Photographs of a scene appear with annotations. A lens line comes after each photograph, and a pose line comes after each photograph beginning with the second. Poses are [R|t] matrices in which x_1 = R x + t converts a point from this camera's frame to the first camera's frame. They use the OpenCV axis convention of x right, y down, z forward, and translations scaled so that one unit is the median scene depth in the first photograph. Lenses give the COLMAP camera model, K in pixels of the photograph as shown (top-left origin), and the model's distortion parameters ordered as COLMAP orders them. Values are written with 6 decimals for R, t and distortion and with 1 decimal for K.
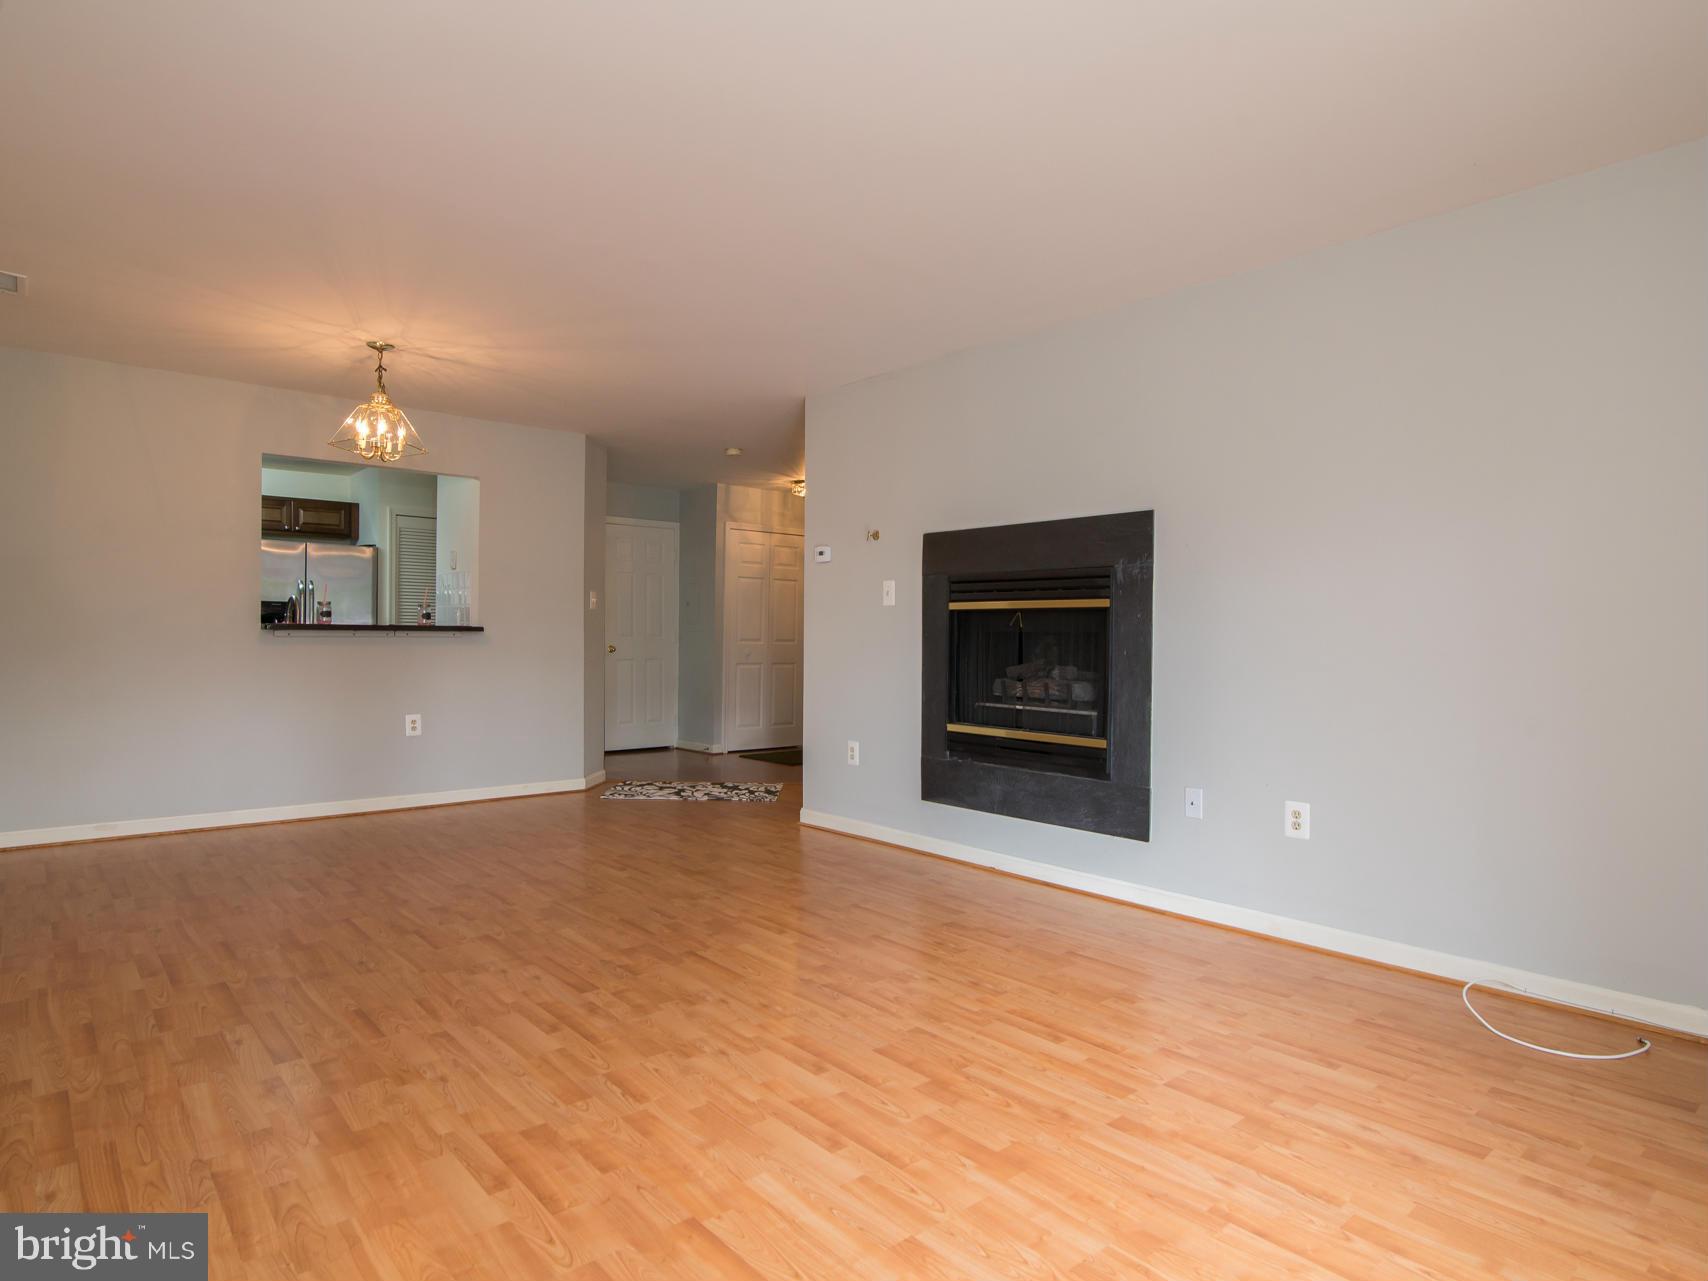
lens RADIAL K [[981.6, 0, 844.8], [0, 981.6, 639.0], [0, 0, 1]] dist [-0.016749, 0.001090]
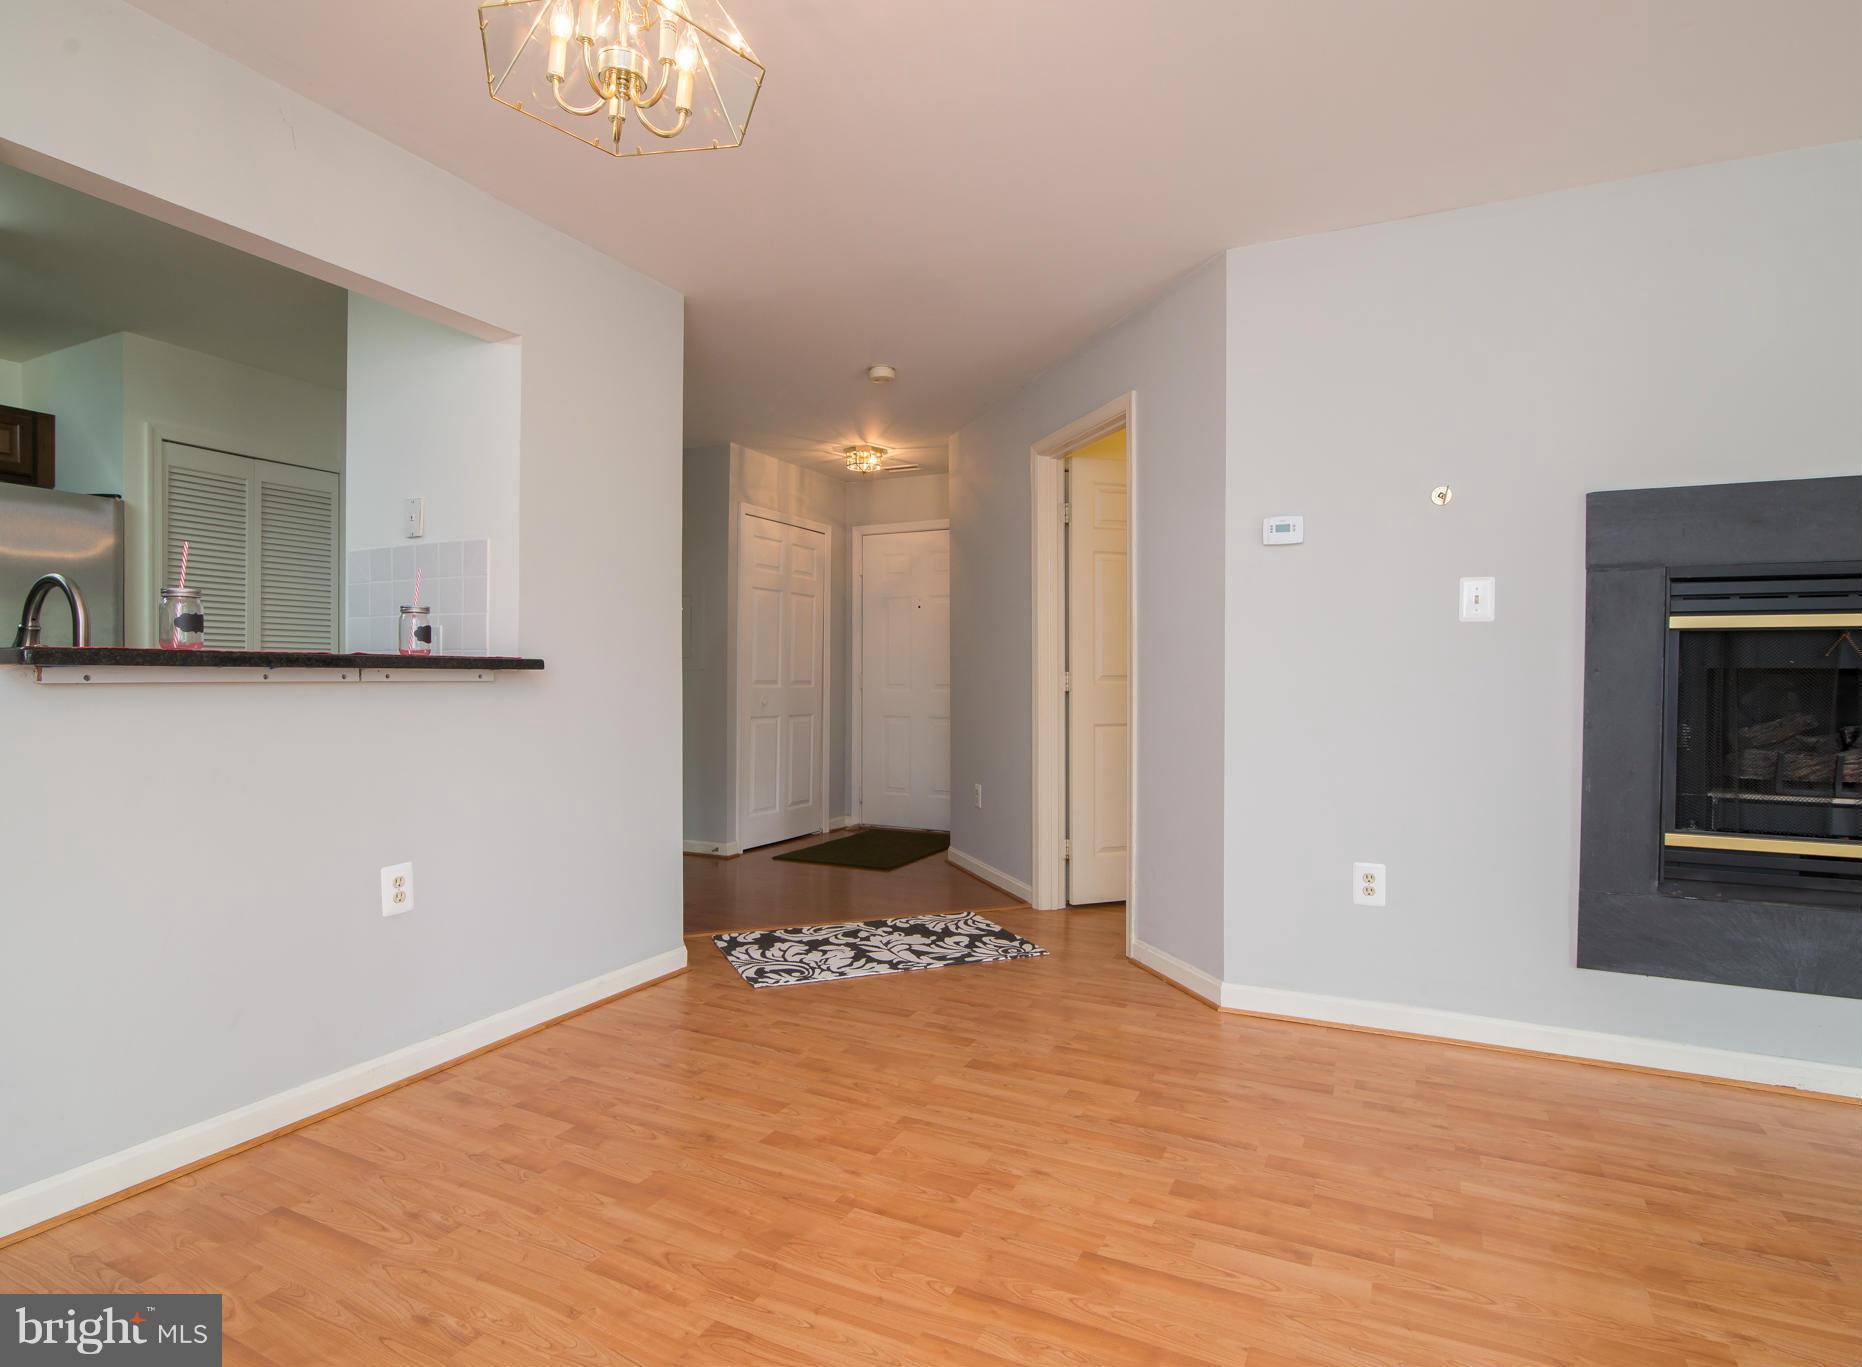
lens RADIAL K [[977.5, 0, 922.7], [0, 977.5, 690.9], [0, 0, 1]] dist [-0.019916, 0.000238]
pose [[0.921267, -0.009981, 0.388804, -0.660549], [0.004639, 0.999882, 0.014674, -0.005964], [-0.388904, -0.011715, 0.921204, 0.876207]]
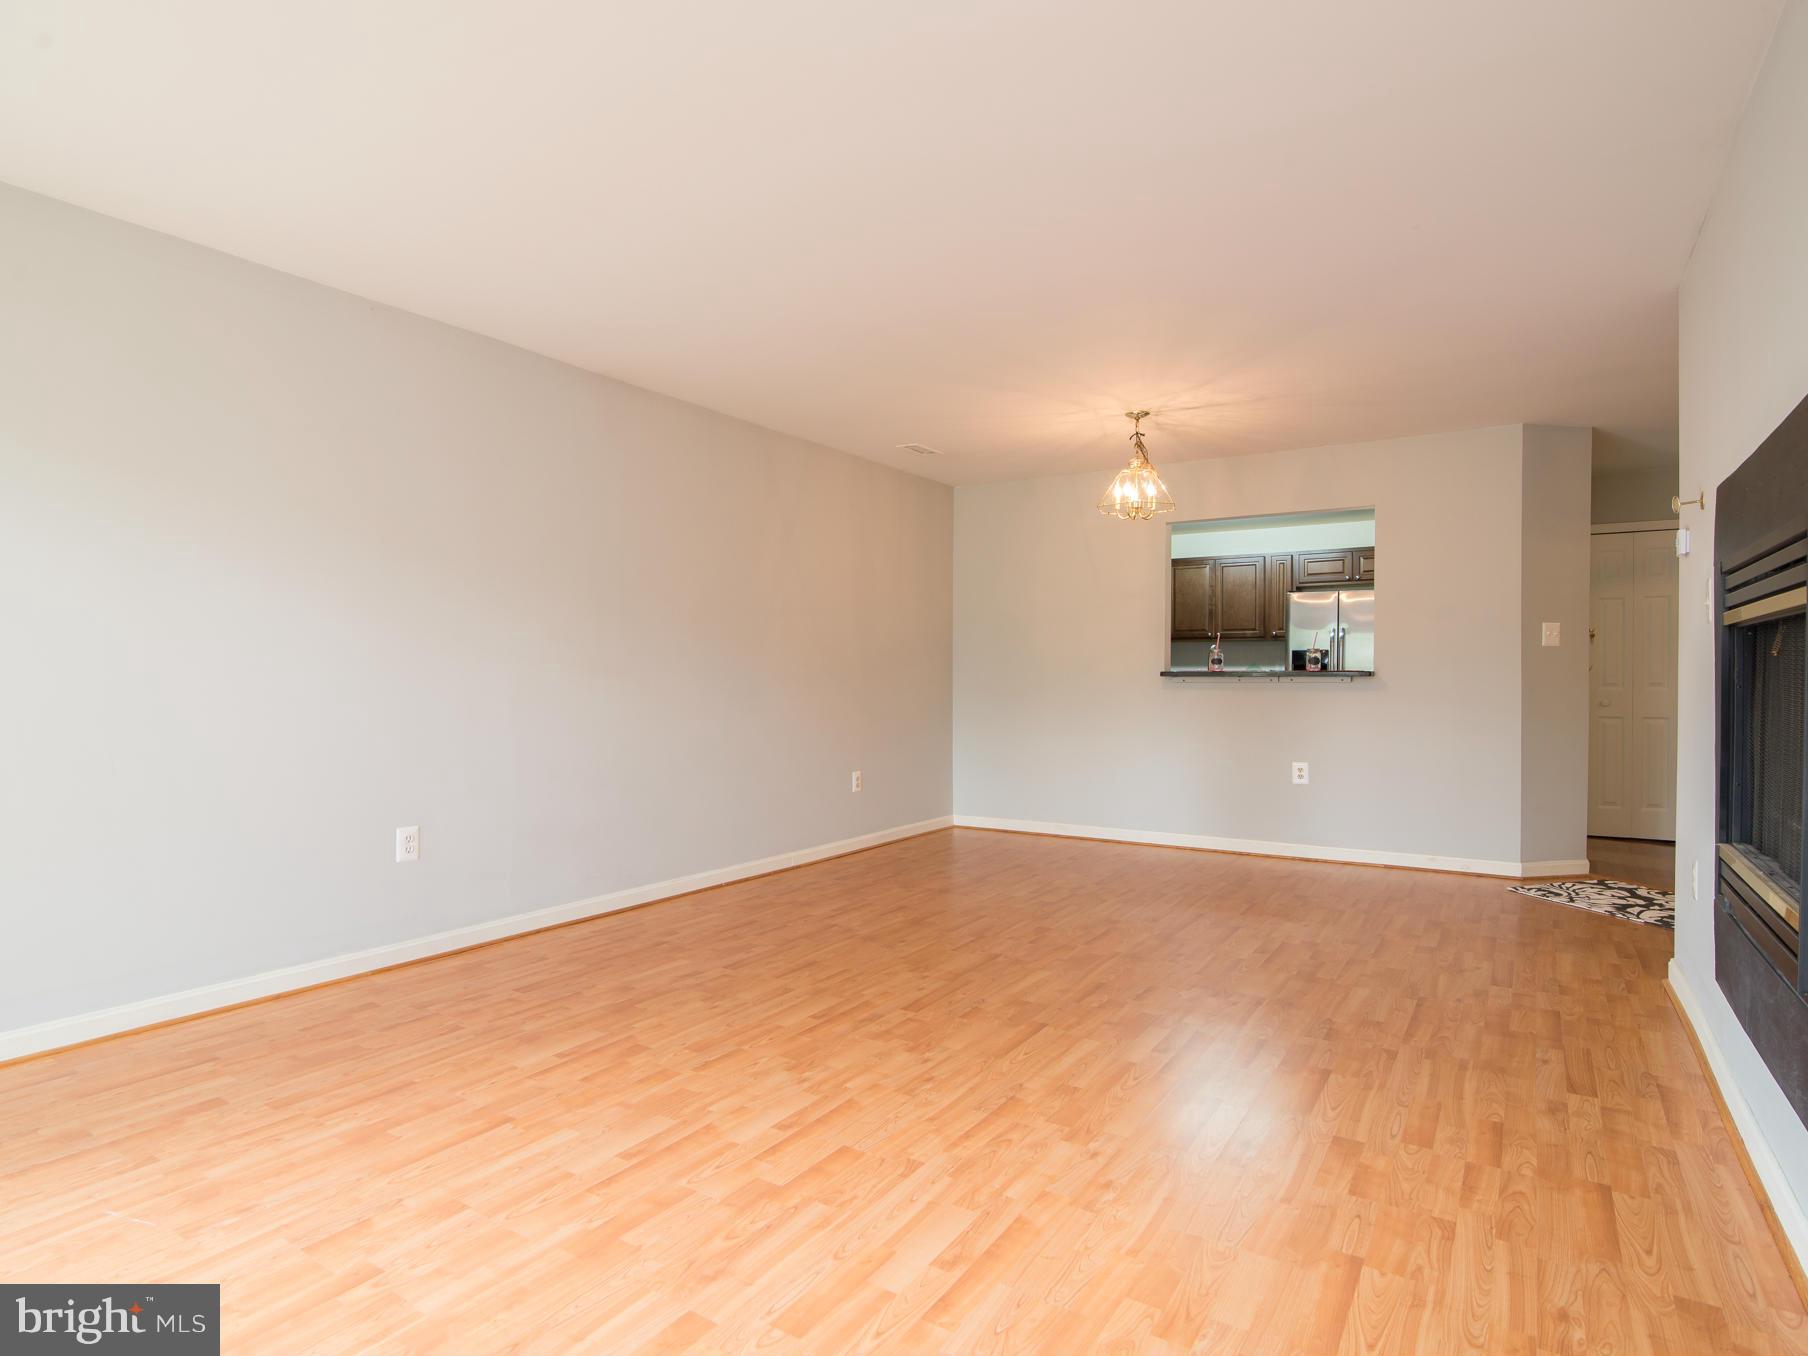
lens RADIAL K [[979.3, 0, 896.5], [0, 979.3, 686.2], [0, 0, 1]] dist [-0.021845, 0.000550]
pose [[0.280519, 0.000815, -0.959848, 0.635290], [-0.002099, 0.999998, 0.000236, 0.003523], [0.959846, 0.001948, 0.280520, 0.572350]]
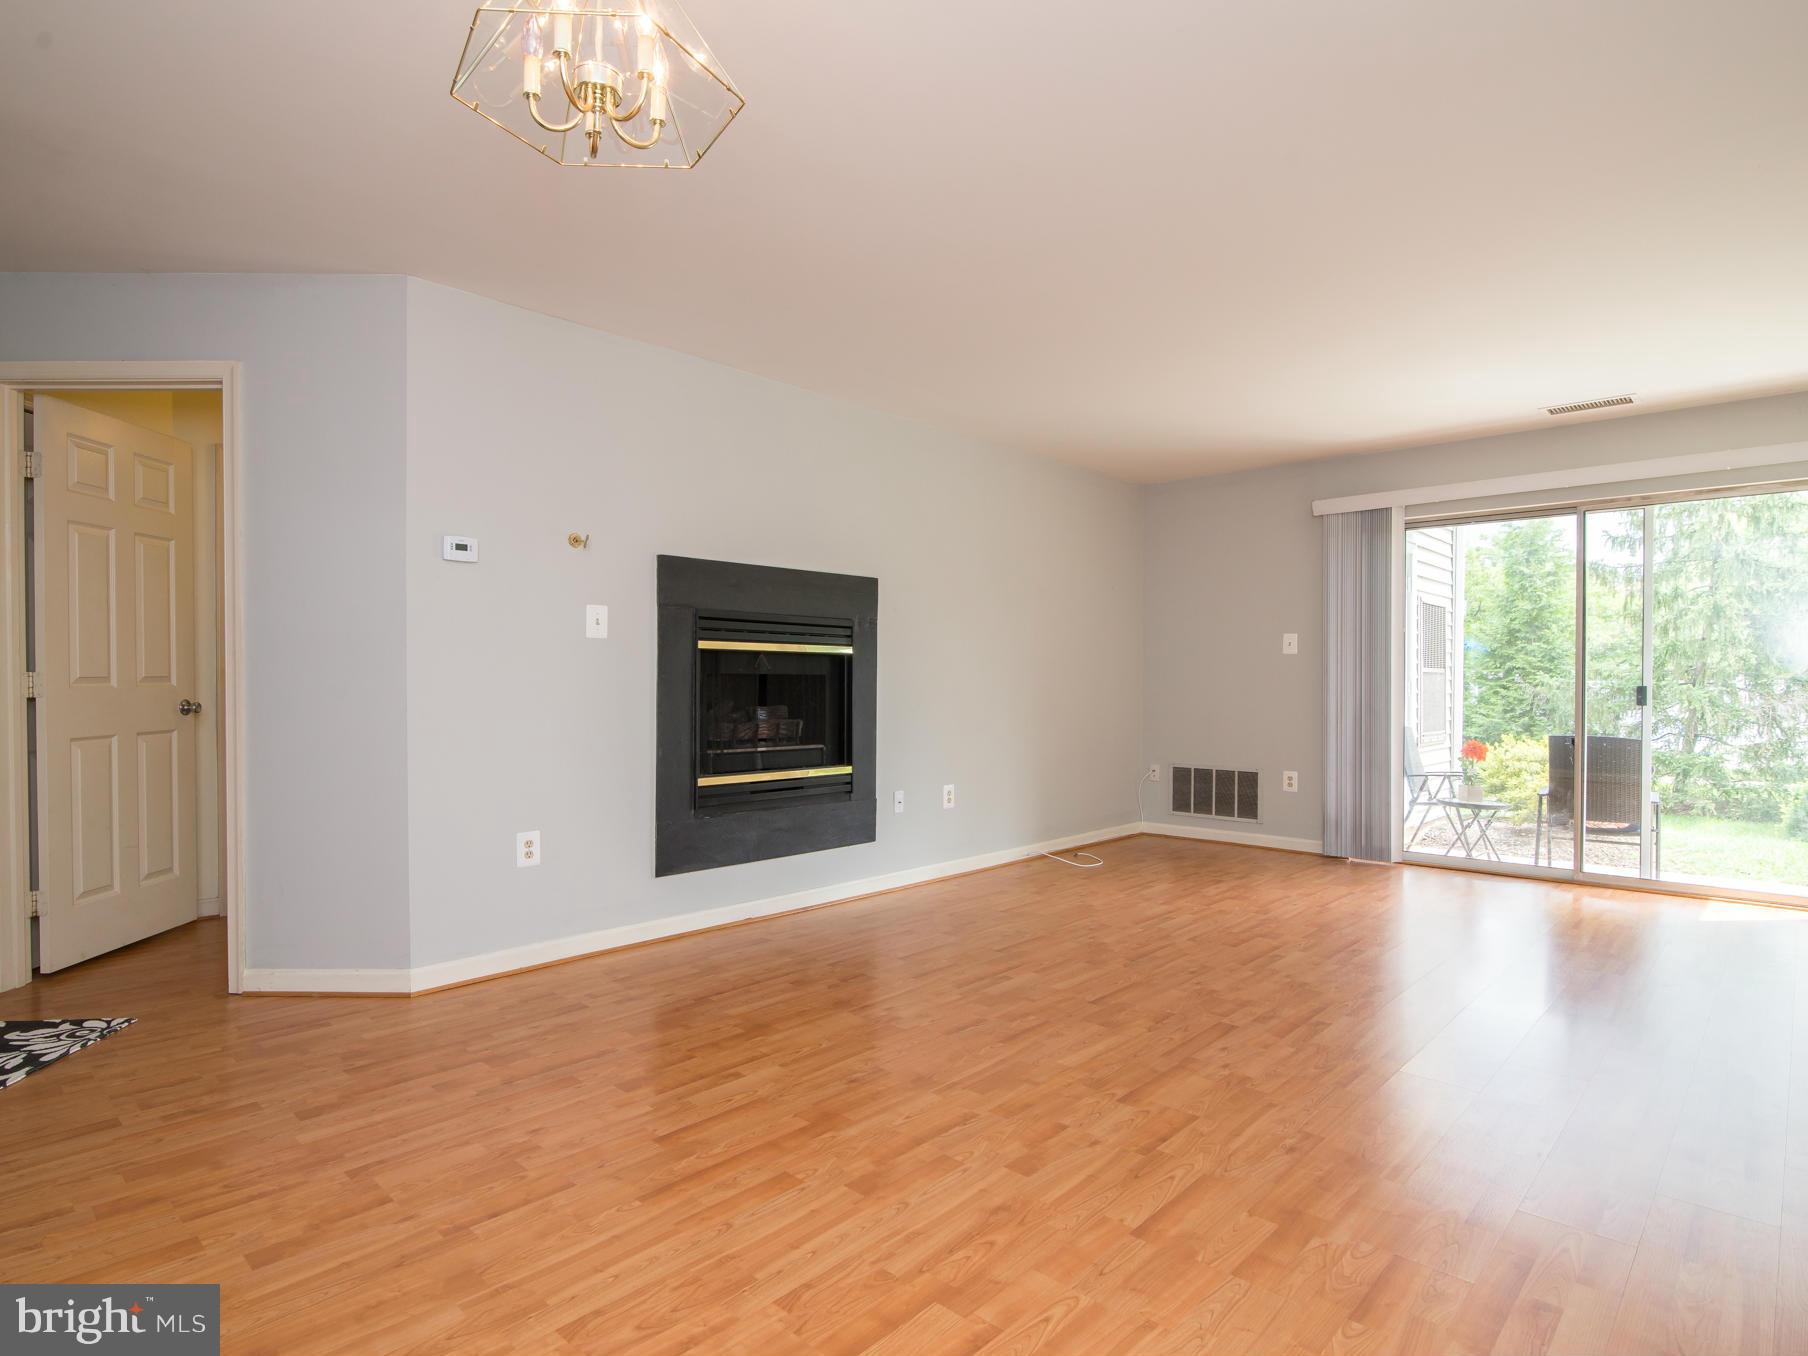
lens RADIAL K [[979.3, 0, 896.5], [0, 979.3, 686.2], [0, 0, 1]] dist [-0.021845, 0.000550]
pose [[-0.105428, -0.016221, 0.994295, -1.038226], [-0.000433, 0.999868, 0.016266, -0.013671], [-0.994427, 0.001284, -0.105421, 1.216448]]
